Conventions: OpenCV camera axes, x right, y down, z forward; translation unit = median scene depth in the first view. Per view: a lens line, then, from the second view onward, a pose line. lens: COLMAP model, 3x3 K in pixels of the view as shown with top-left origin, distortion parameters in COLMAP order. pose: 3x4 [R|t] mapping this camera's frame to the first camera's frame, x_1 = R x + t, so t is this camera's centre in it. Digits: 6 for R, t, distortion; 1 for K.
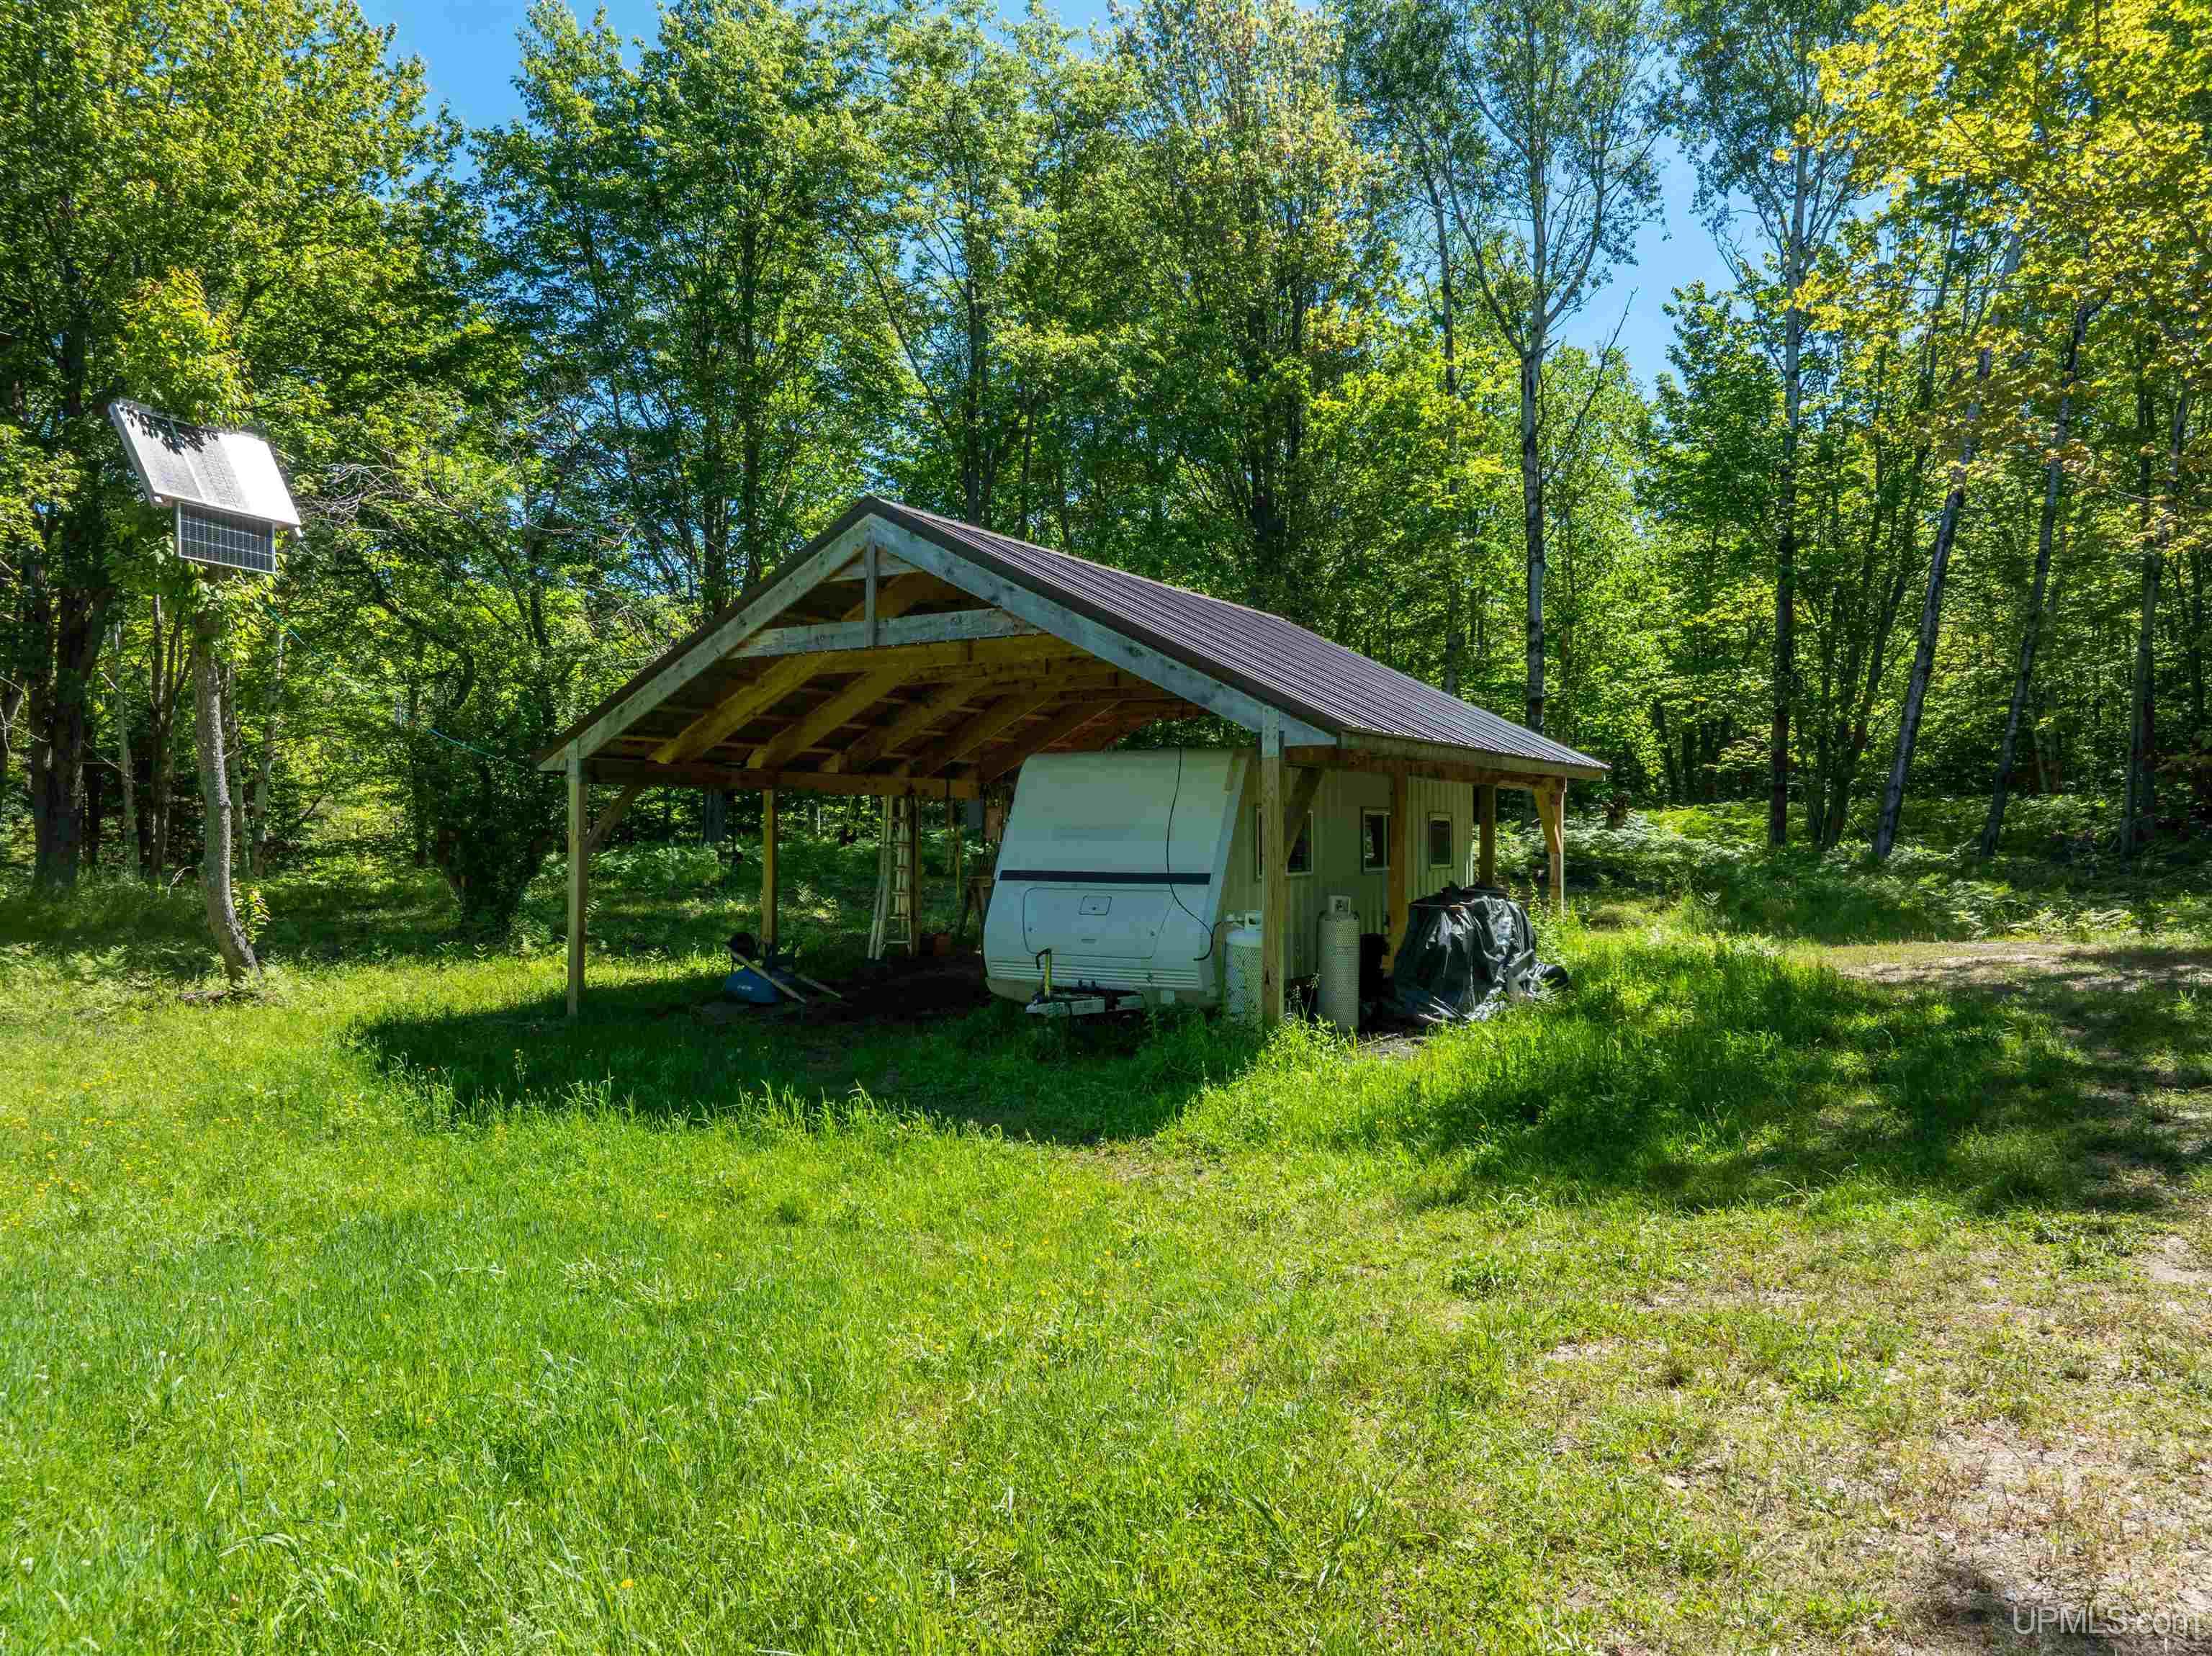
lens RADIAL K [[1523.9, 0, 1106.0], [0, 1523.9, 828.0], [0, 0, 1]] dist [0.007360, 0.001311]
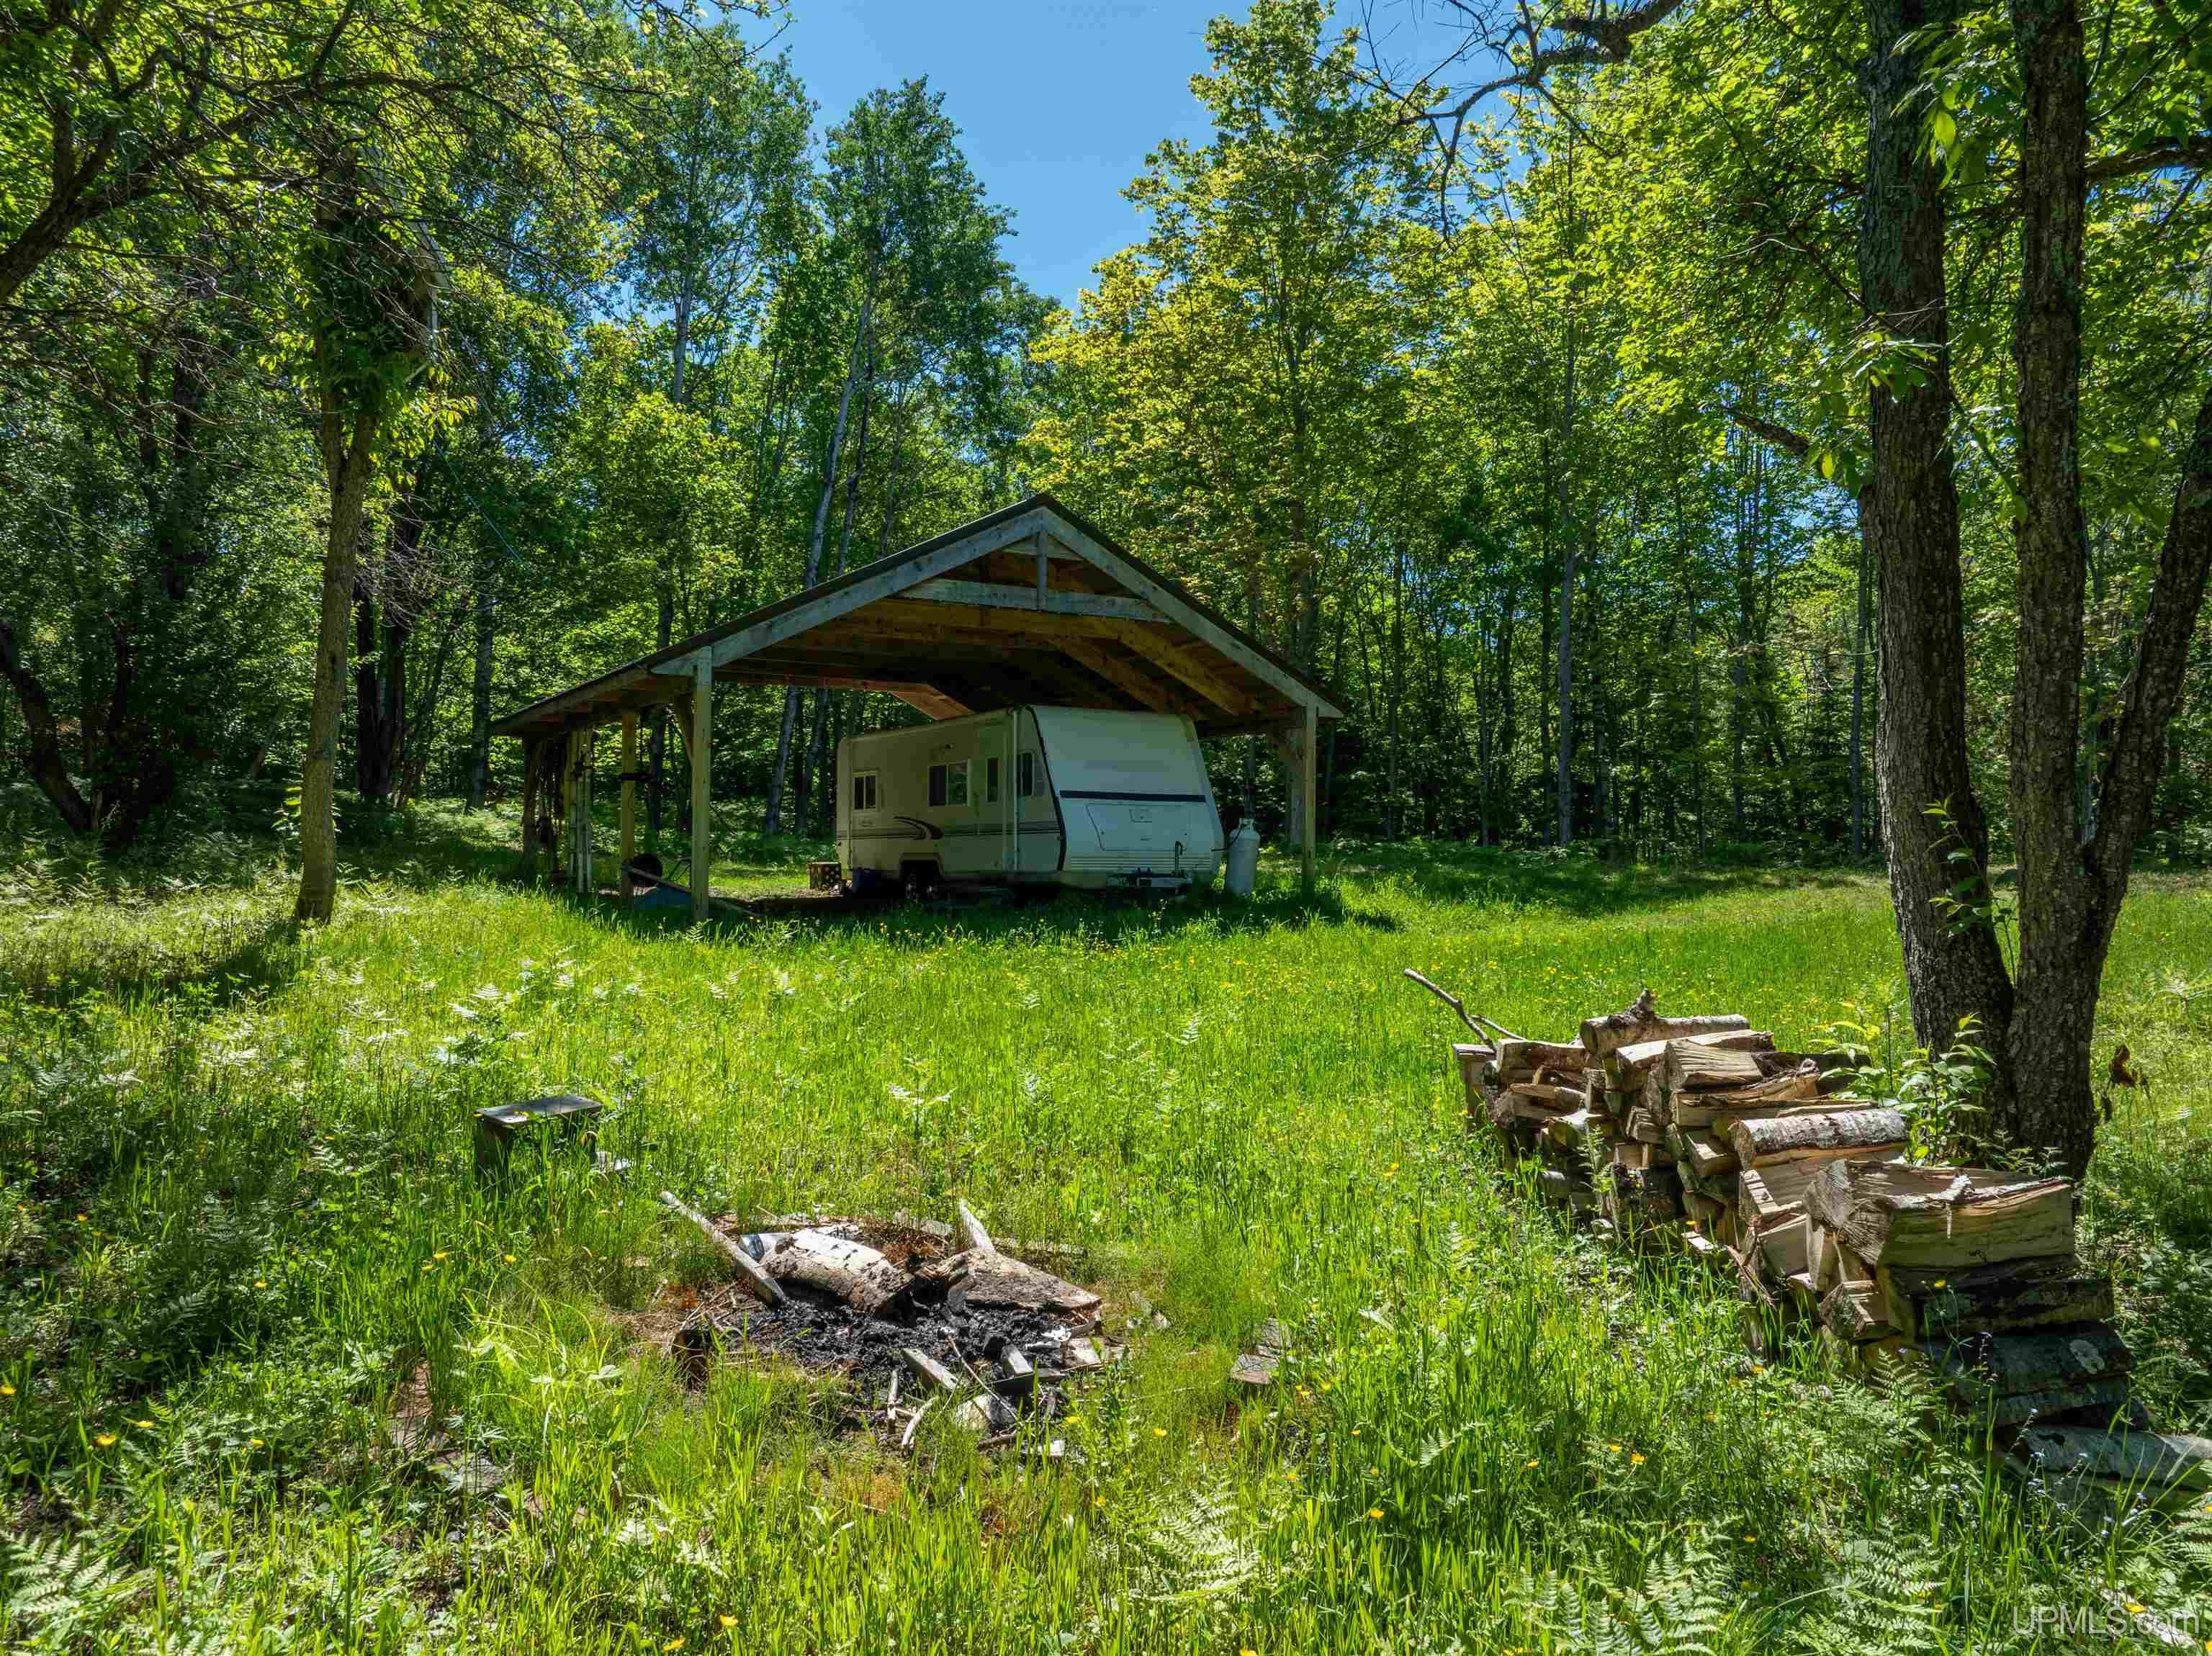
lens RADIAL K [[1562.6, 0, 1116.2], [0, 1562.6, 824.4], [0, 0, 1]] dist [-0.037409, 0.002894]
pose [[0.465570, 0.024629, 0.884668, -2.695804], [-0.006576, 0.999681, -0.024370, 0.194807], [-0.884987, 0.005528, 0.465584, 0.707521]]
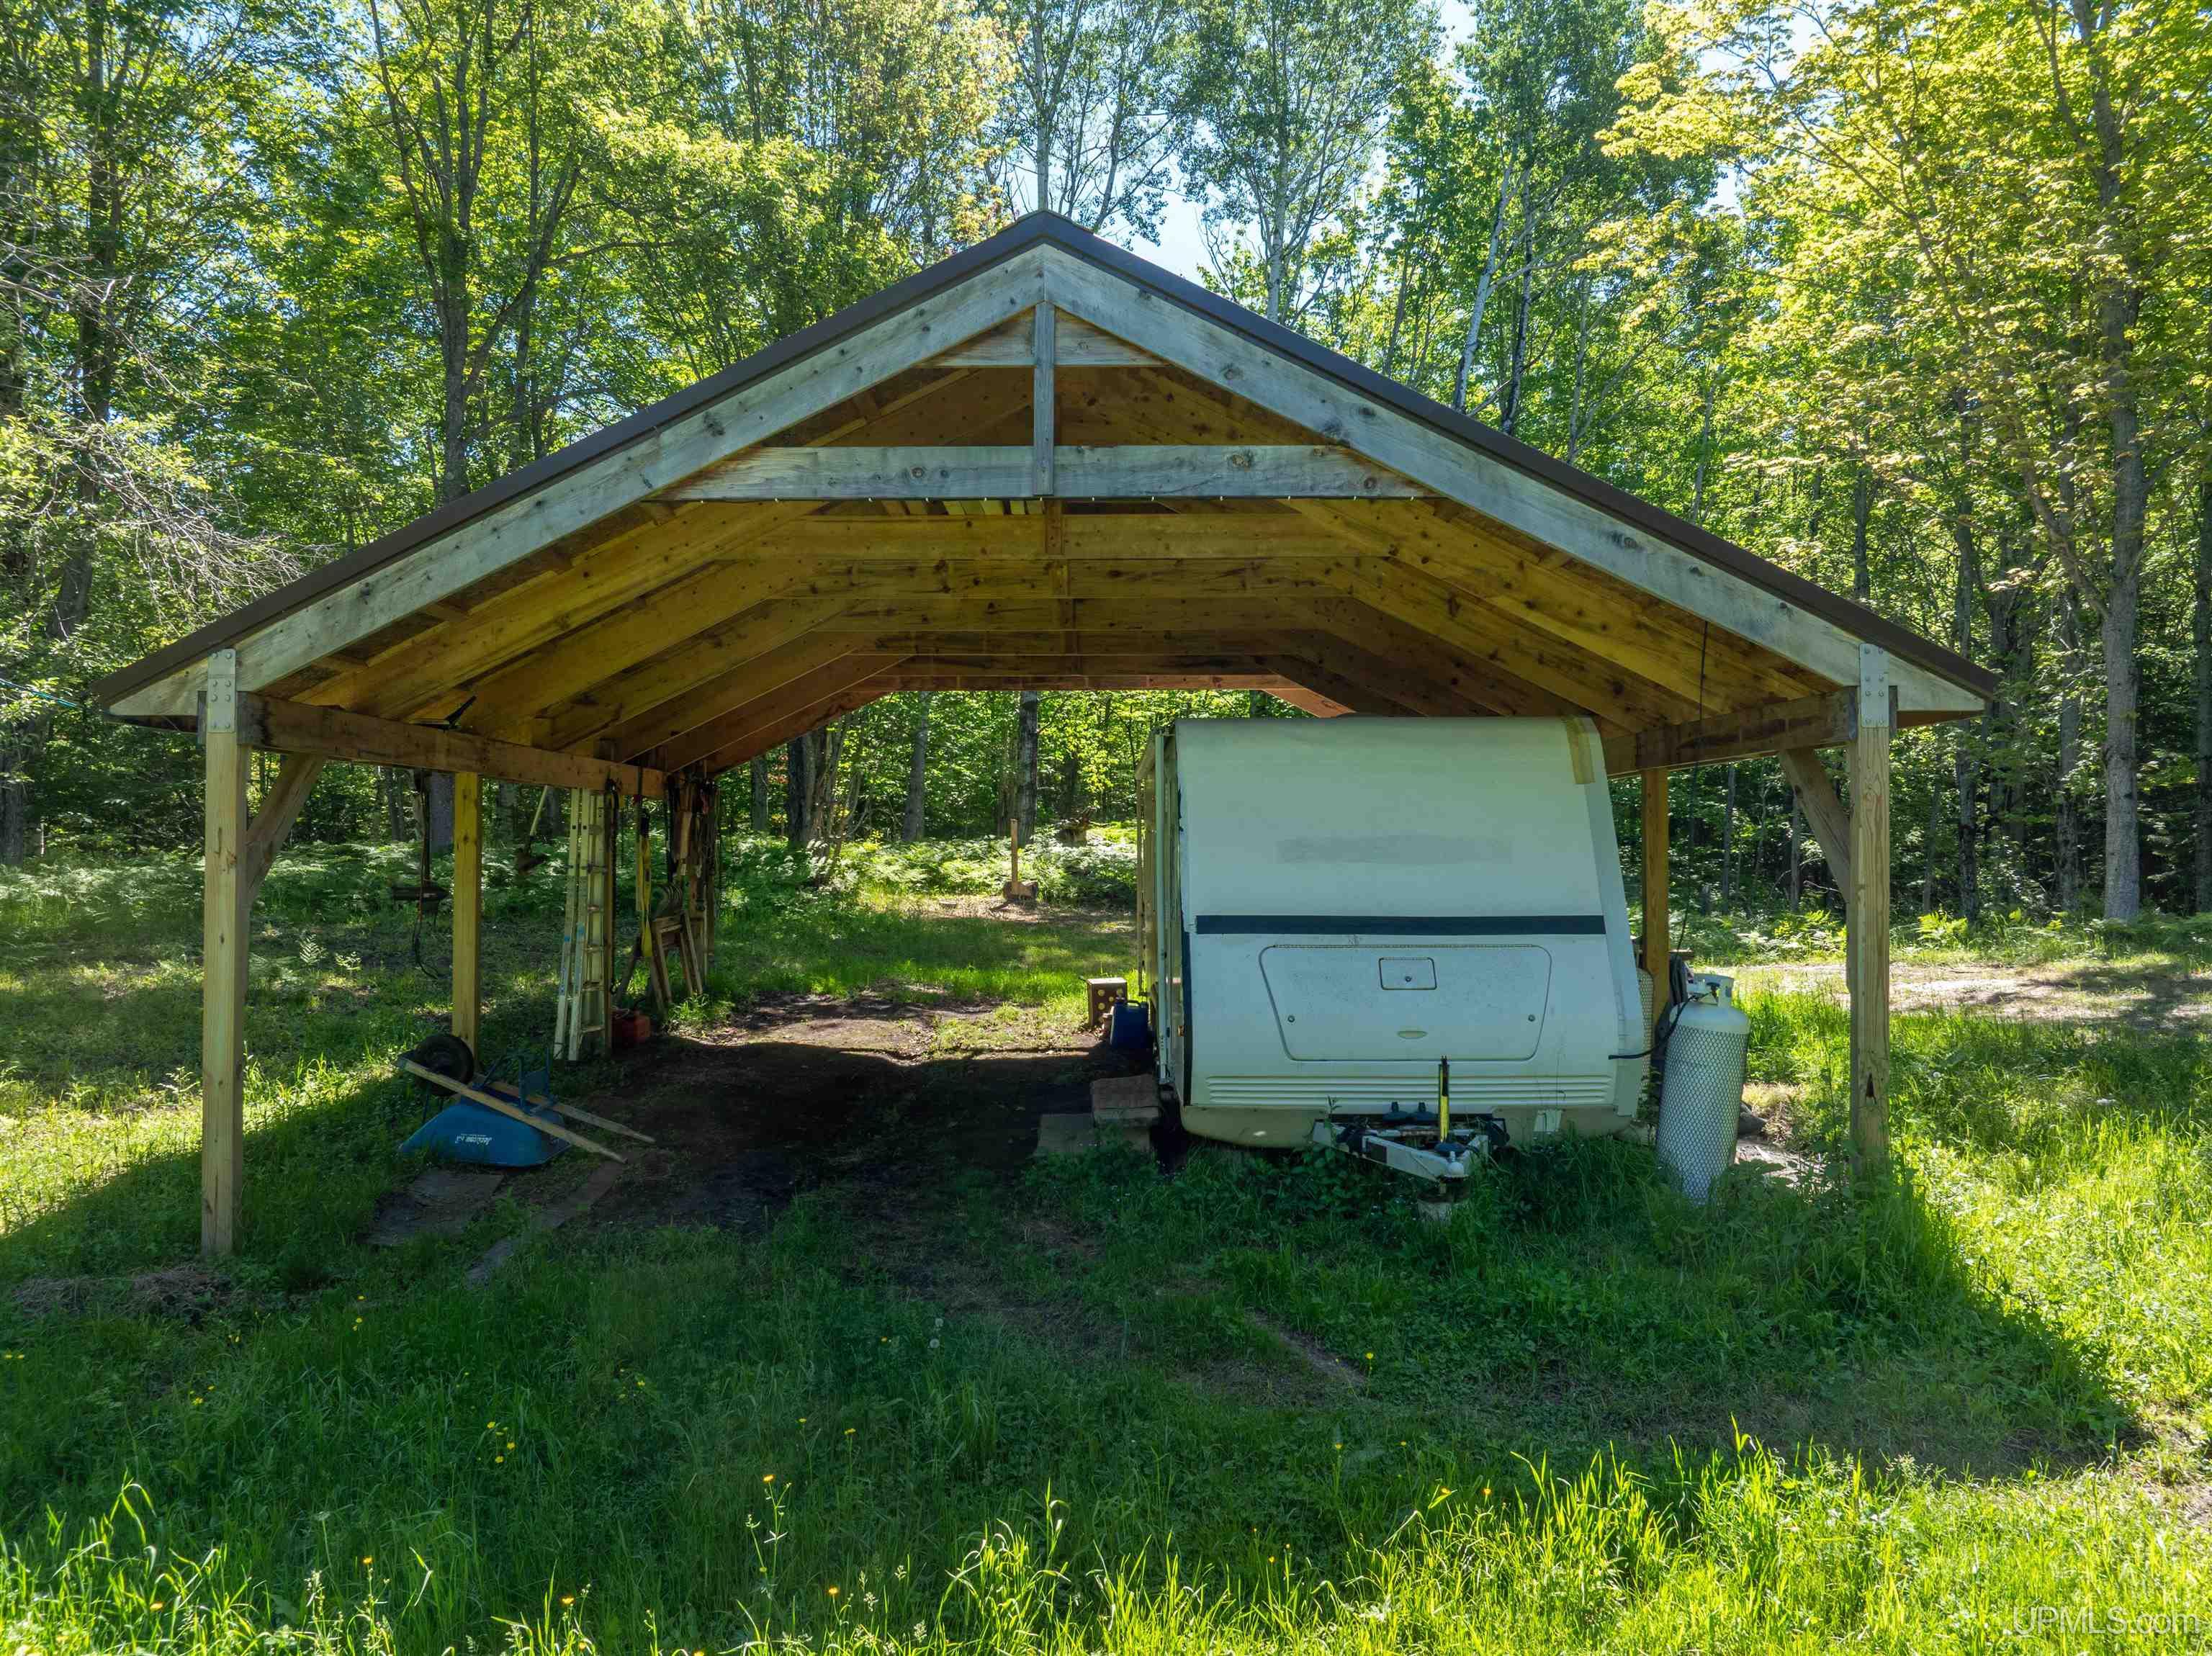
lens RADIAL K [[1557.0, 0, 1107.1], [0, 1557.0, 820.6], [0, 0, 1]] dist [-0.022045, 0.001272]
pose [[0.862214, 0.008187, 0.506479, -0.854239], [-0.000130, 0.999873, -0.015940, 0.002856], [-0.506545, 0.013677, 0.862105, 1.111163]]
